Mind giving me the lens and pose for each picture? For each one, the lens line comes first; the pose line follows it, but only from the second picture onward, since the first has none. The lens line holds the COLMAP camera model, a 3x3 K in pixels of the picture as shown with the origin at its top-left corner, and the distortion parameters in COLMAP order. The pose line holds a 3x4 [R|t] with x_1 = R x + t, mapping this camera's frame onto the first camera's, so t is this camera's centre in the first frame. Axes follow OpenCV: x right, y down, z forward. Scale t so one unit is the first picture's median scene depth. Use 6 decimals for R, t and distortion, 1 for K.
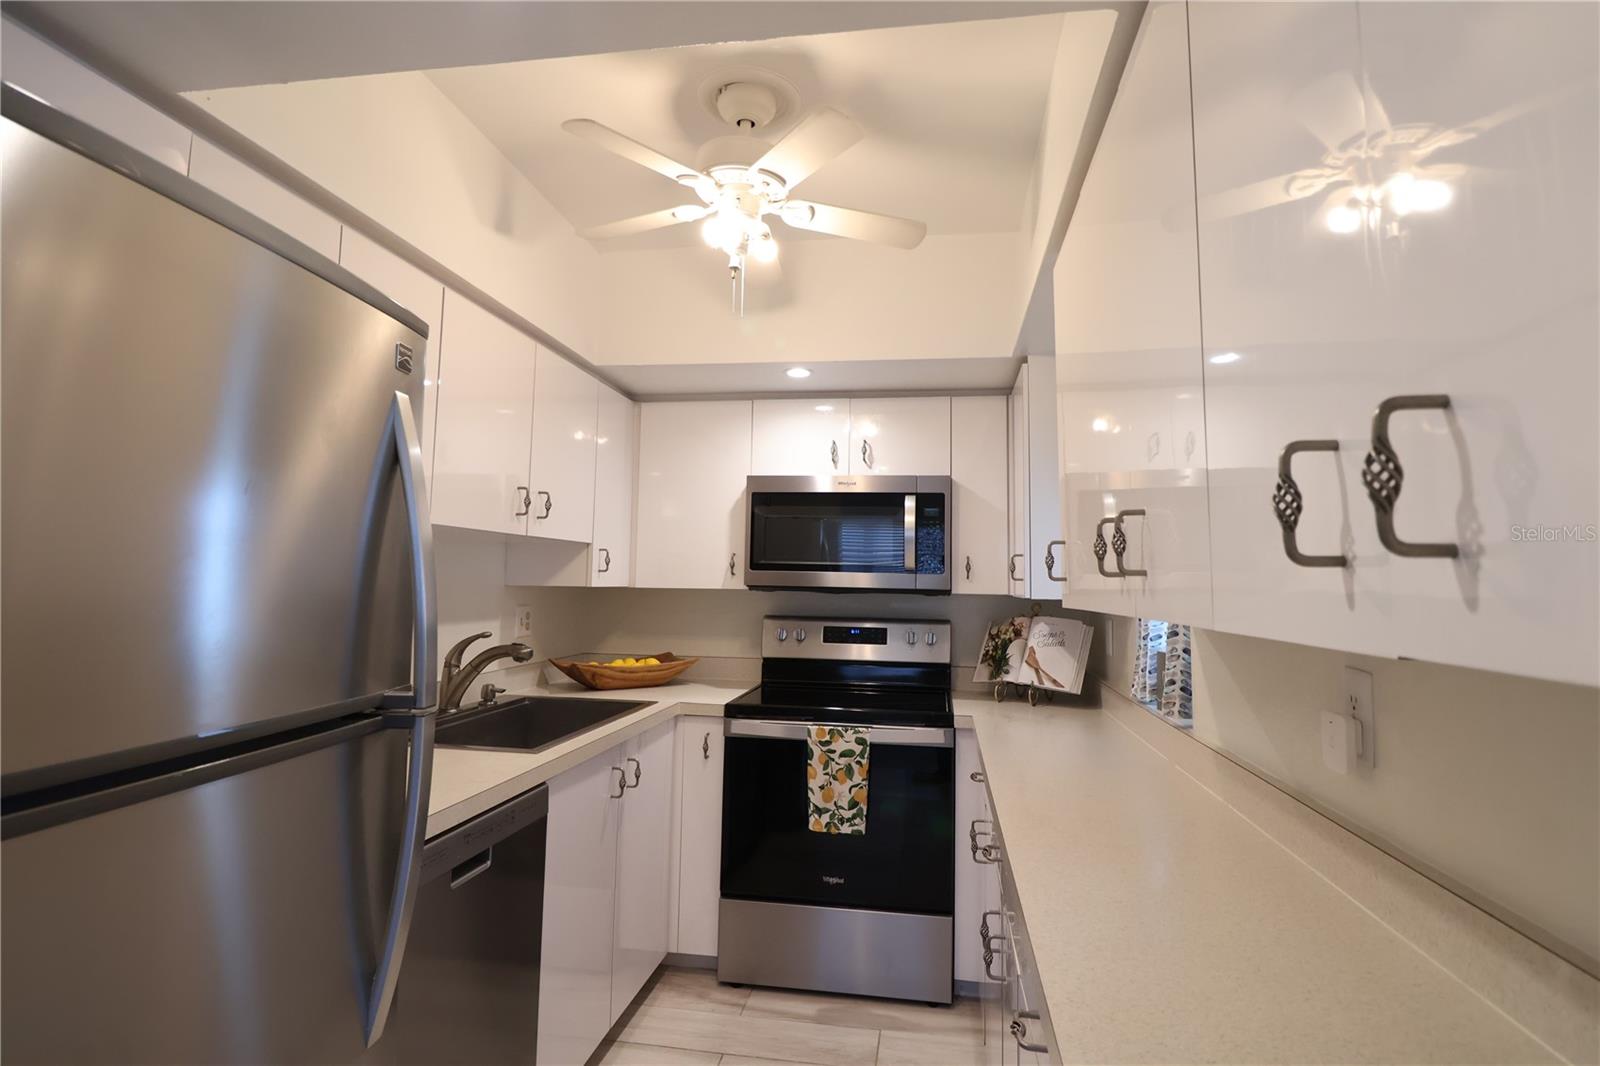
lens RADIAL K [[802.2, 0, 823.8], [0, 802.2, 503.4], [0, 0, 1]] dist [0.000879, -0.012172]
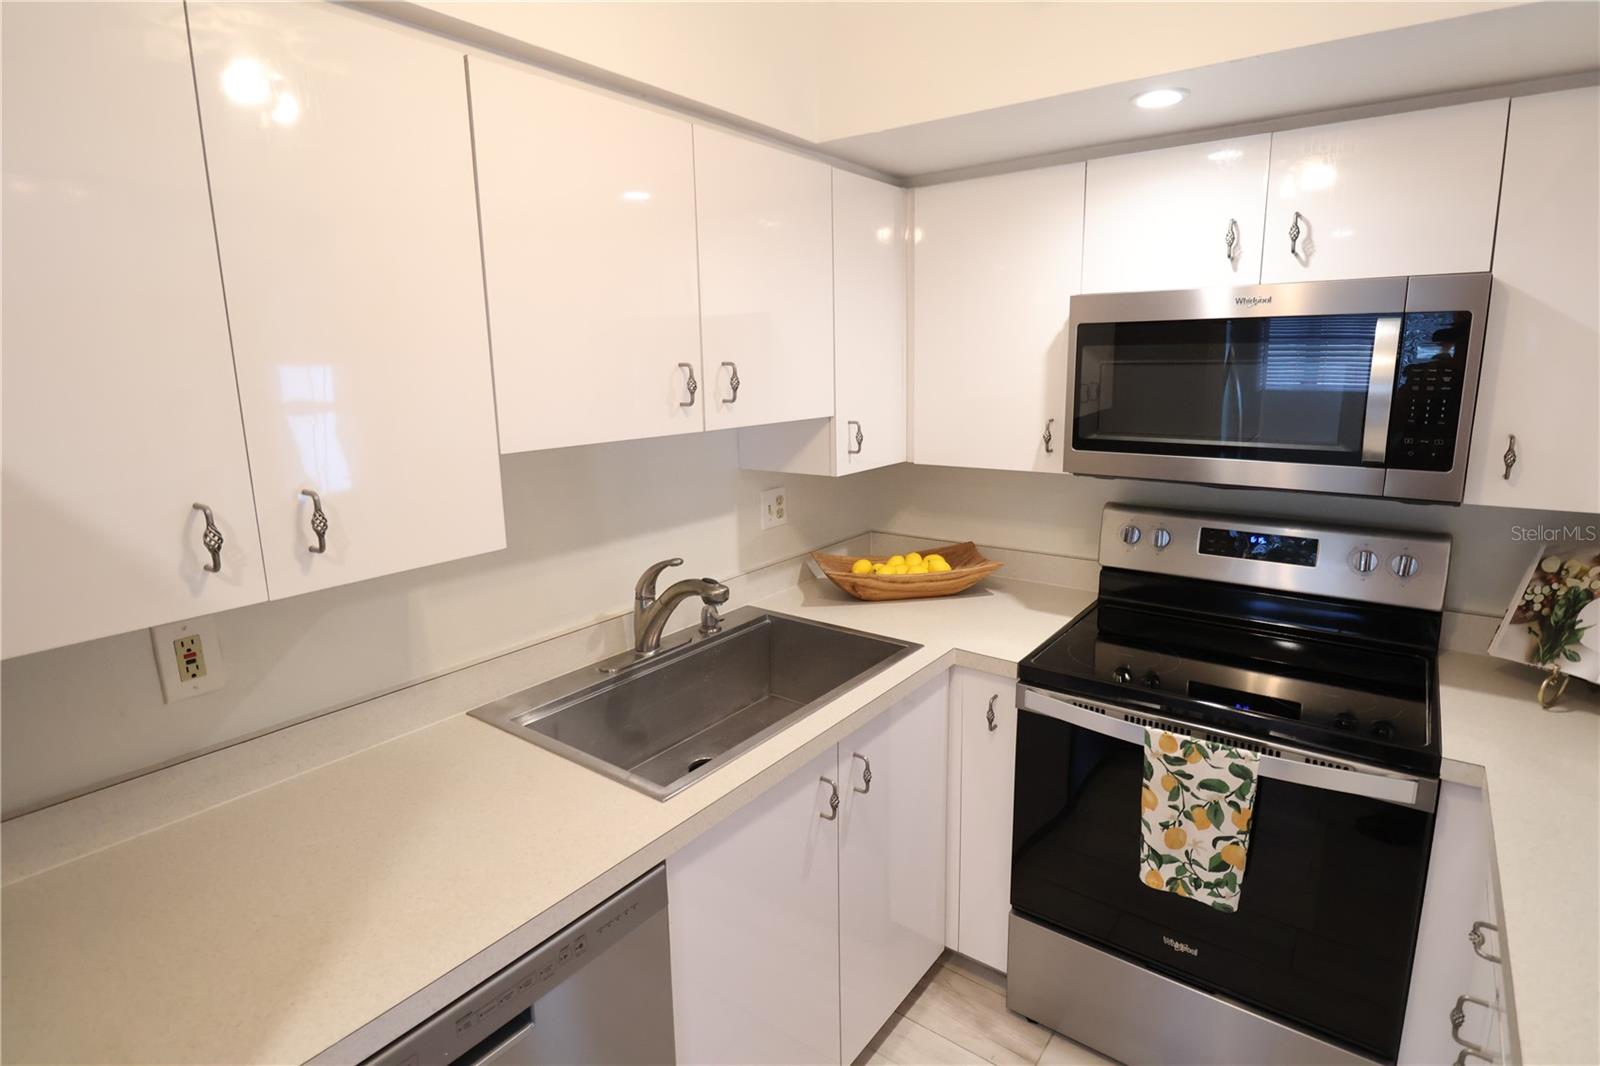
lens RADIAL K [[802.2, 0, 823.8], [0, 802.2, 503.4], [0, 0, 1]] dist [0.000879, -0.012172]
pose [[0.880236, 0.057837, -0.470999, 0.040730], [0.075774, 0.962678, 0.259827, -0.062618], [0.468448, -0.264398, 0.843001, 0.400826]]
